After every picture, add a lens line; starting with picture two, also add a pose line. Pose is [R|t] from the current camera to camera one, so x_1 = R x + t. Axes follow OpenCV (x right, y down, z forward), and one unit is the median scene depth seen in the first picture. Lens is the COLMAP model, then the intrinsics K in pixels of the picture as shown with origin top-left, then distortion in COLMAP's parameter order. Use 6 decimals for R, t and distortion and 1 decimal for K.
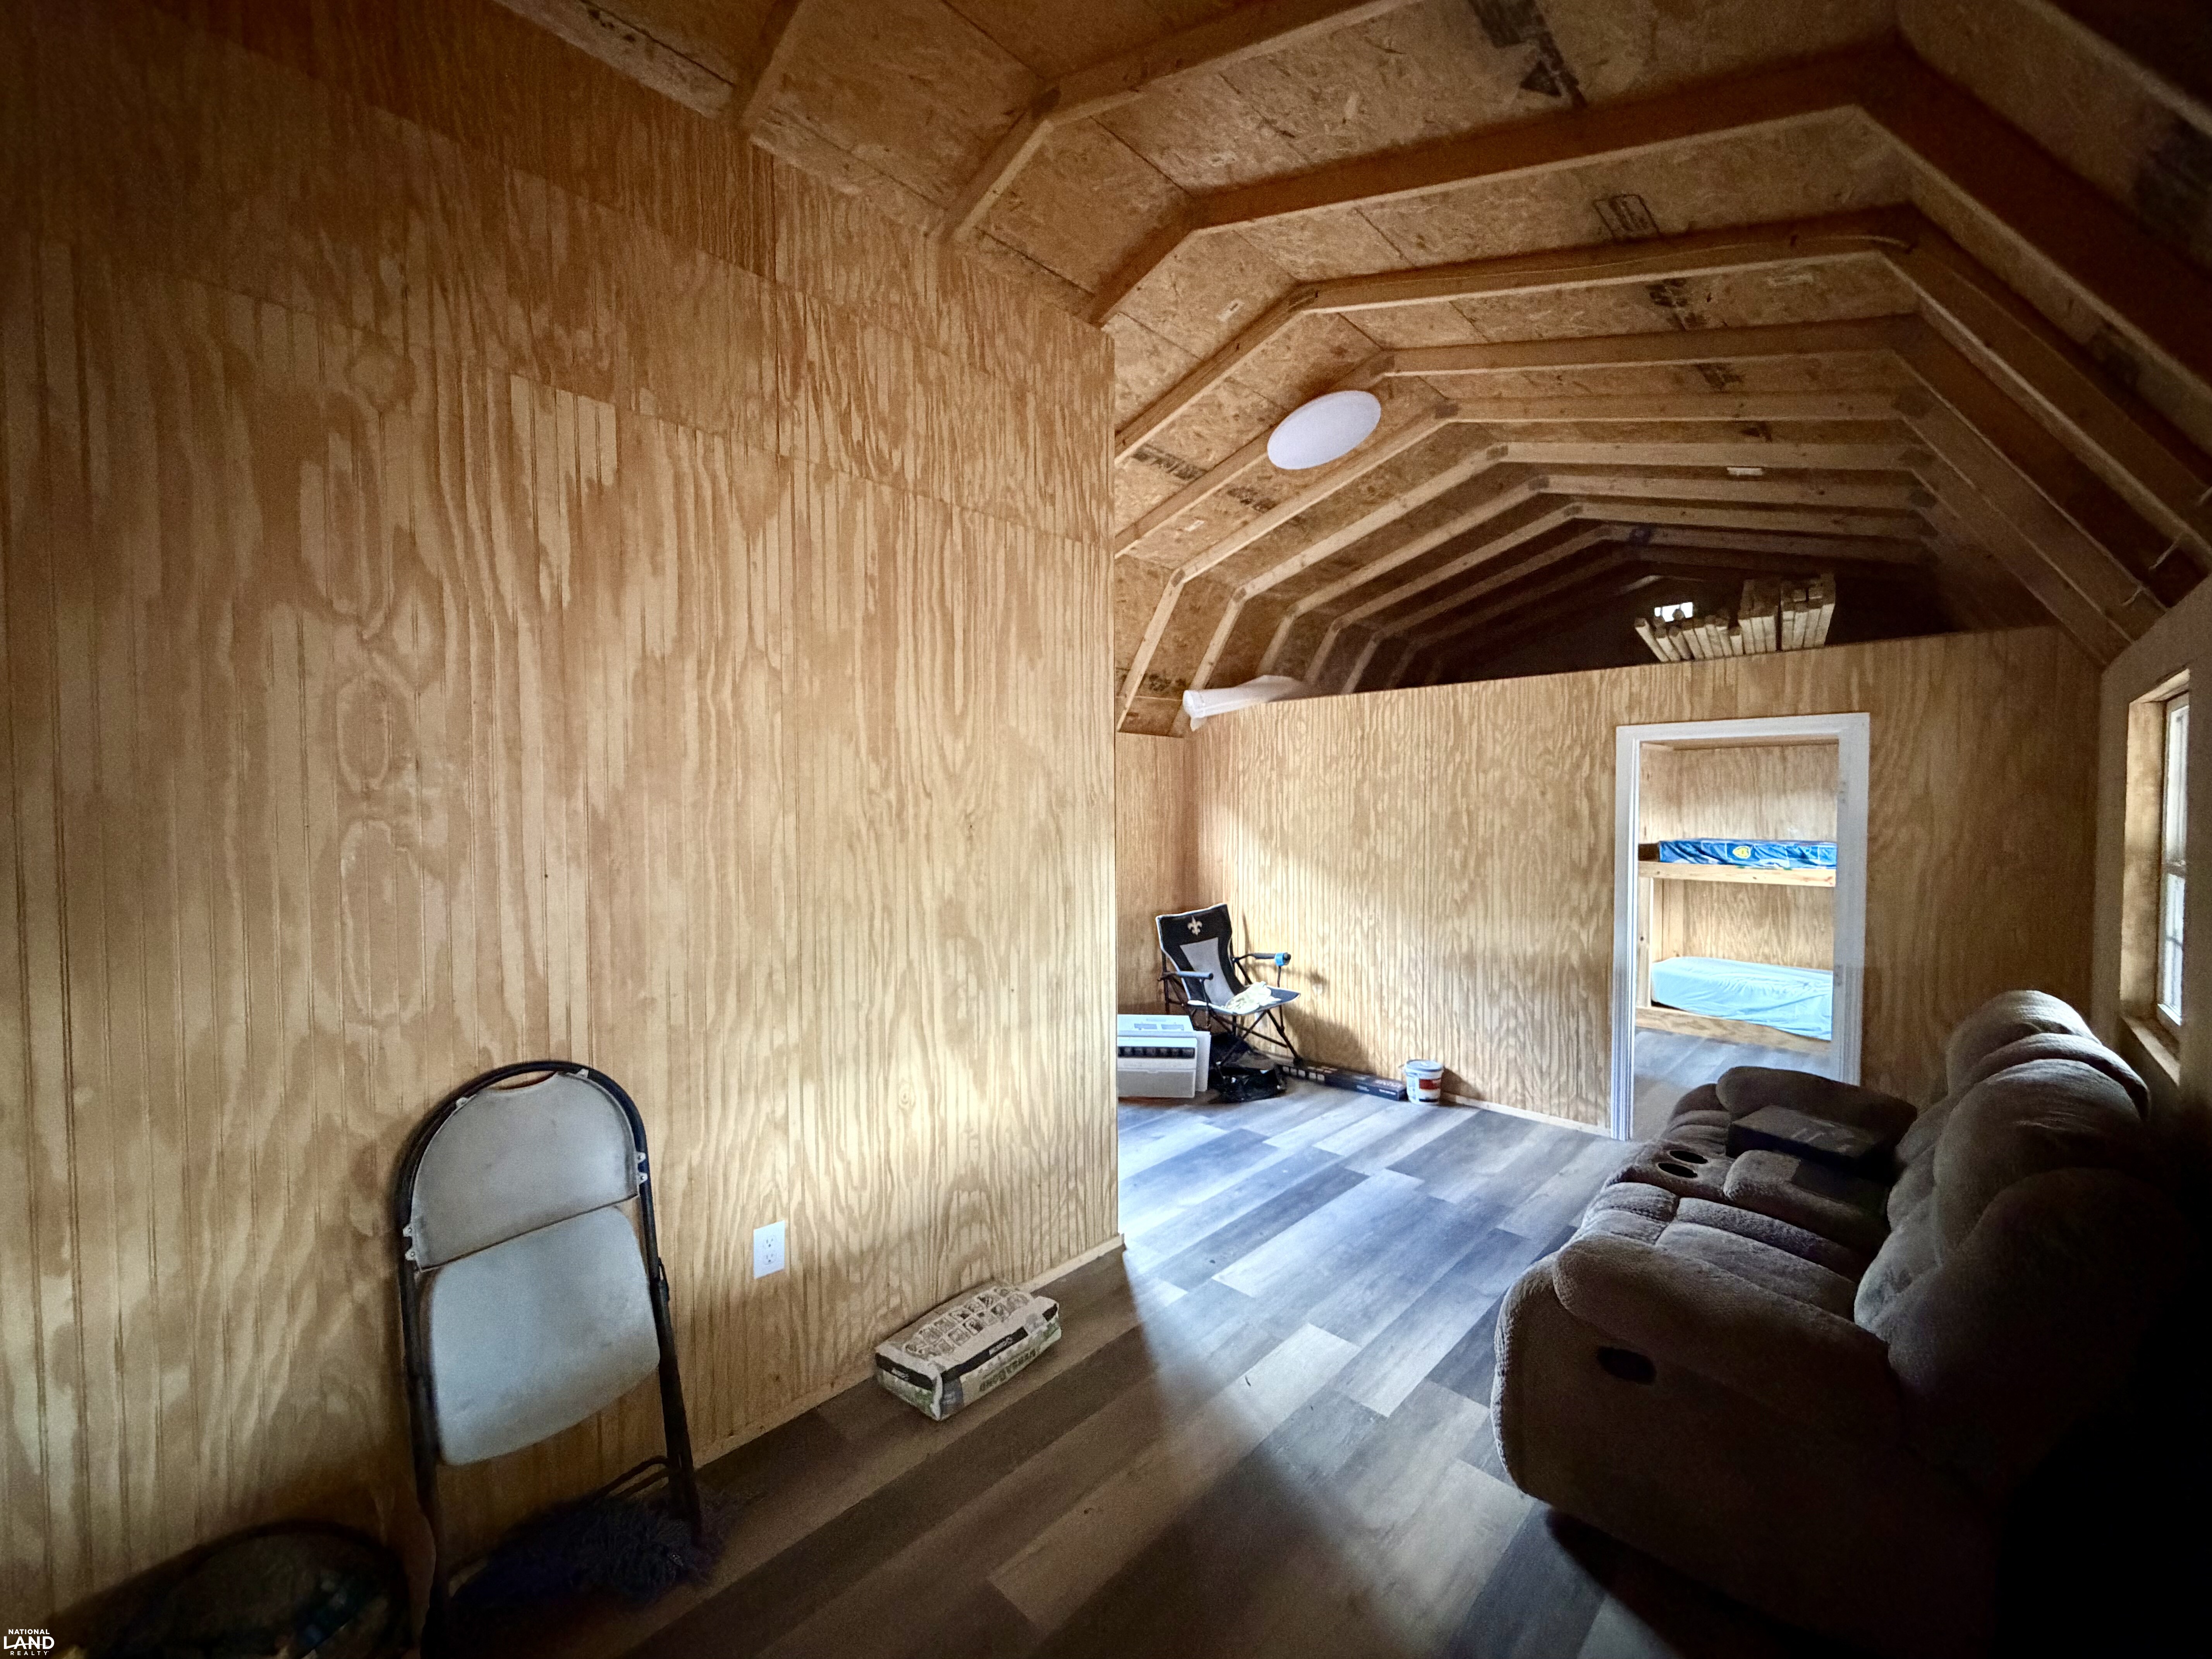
lens RADIAL K [[883.3, 0, 1113.6], [0, 883.3, 826.4], [0, 0, 1]] dist [0.002496, -0.000129]
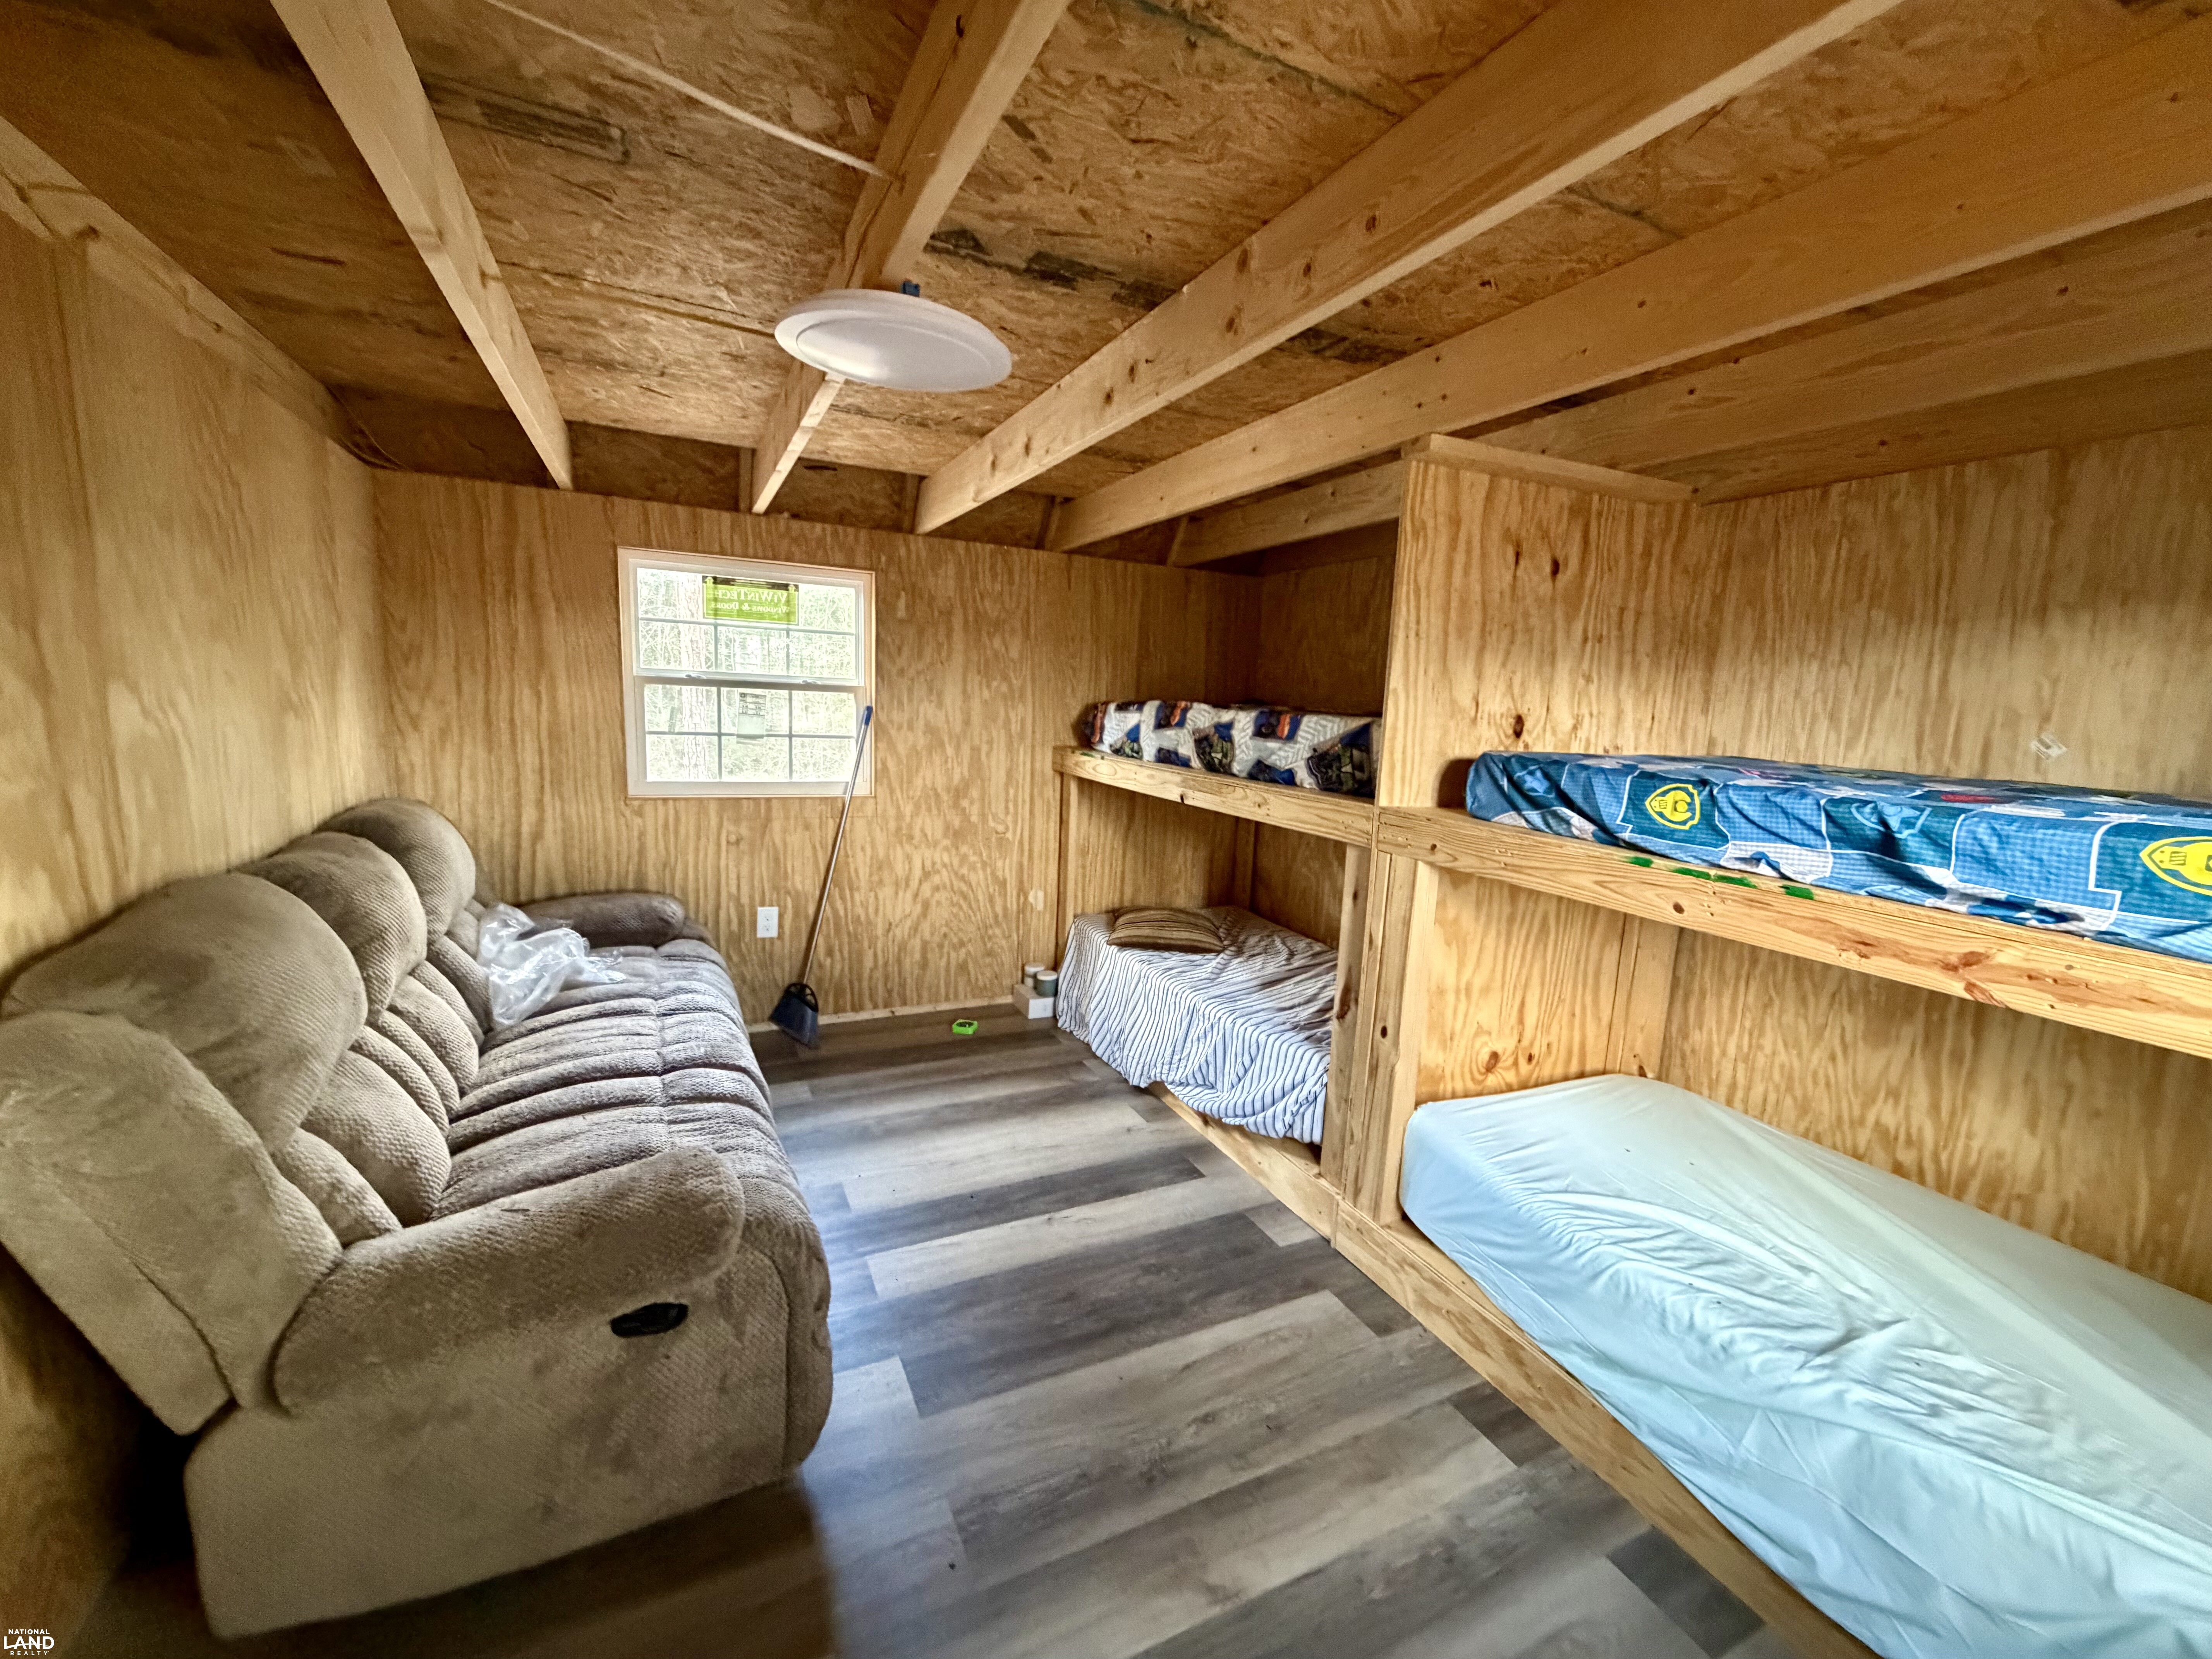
lens RADIAL K [[883.3, 0, 1105.6], [0, 883.3, 821.0], [0, 0, 1]] dist [0.002496, -0.000129]
pose [[0.936678, 0.094230, -0.337275, 0.624677], [-0.054180, 0.990515, 0.126268, 0.008249], [0.345974, -0.099999, 0.932900, 0.669709]]
